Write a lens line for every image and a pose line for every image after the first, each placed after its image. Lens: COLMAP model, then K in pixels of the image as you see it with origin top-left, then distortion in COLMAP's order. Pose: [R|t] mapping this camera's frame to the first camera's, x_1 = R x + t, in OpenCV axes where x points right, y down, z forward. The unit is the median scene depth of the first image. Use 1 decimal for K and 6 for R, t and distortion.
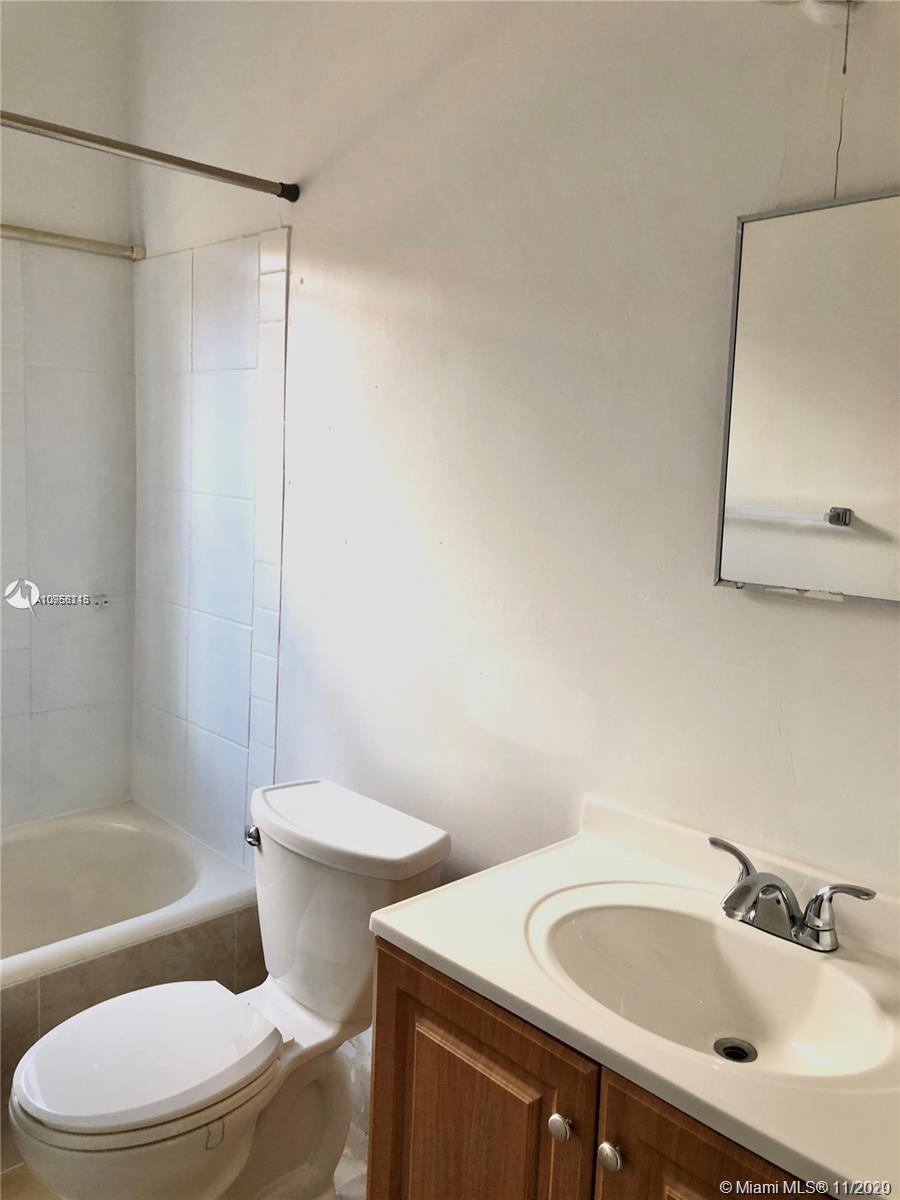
lens RADIAL K [[997.8, 0, 450.4], [0, 997.8, 597.2], [0, 0, 1]] dist [0.035474, -0.012690]
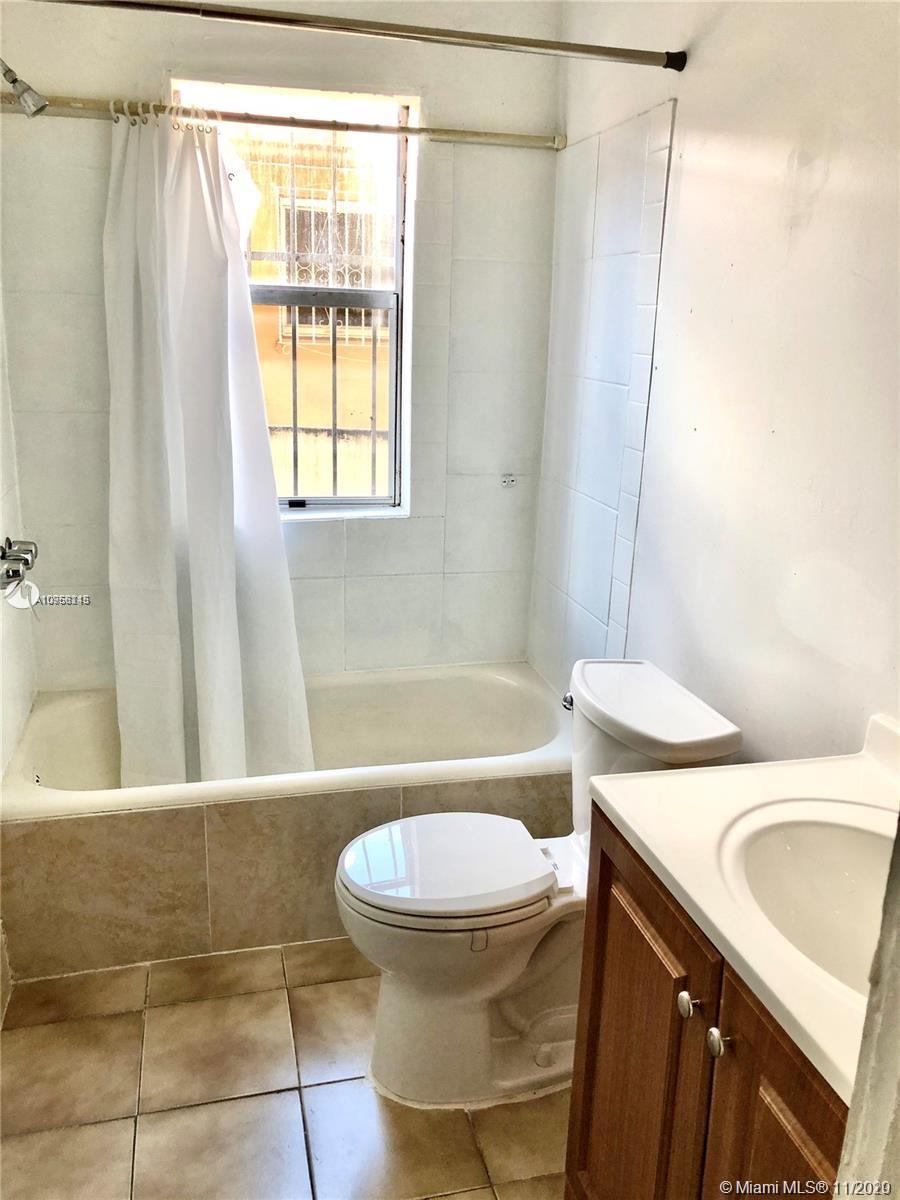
lens RADIAL K [[997.8, 0, 495.3], [0, 997.8, 604.3], [0, 0, 1]] dist [0.035474, -0.012690]
pose [[0.875560, 0.118630, -0.468318, 0.203424], [-0.067429, 0.989902, 0.124688, 0.005479], [0.478380, -0.077593, 0.874718, 0.026080]]
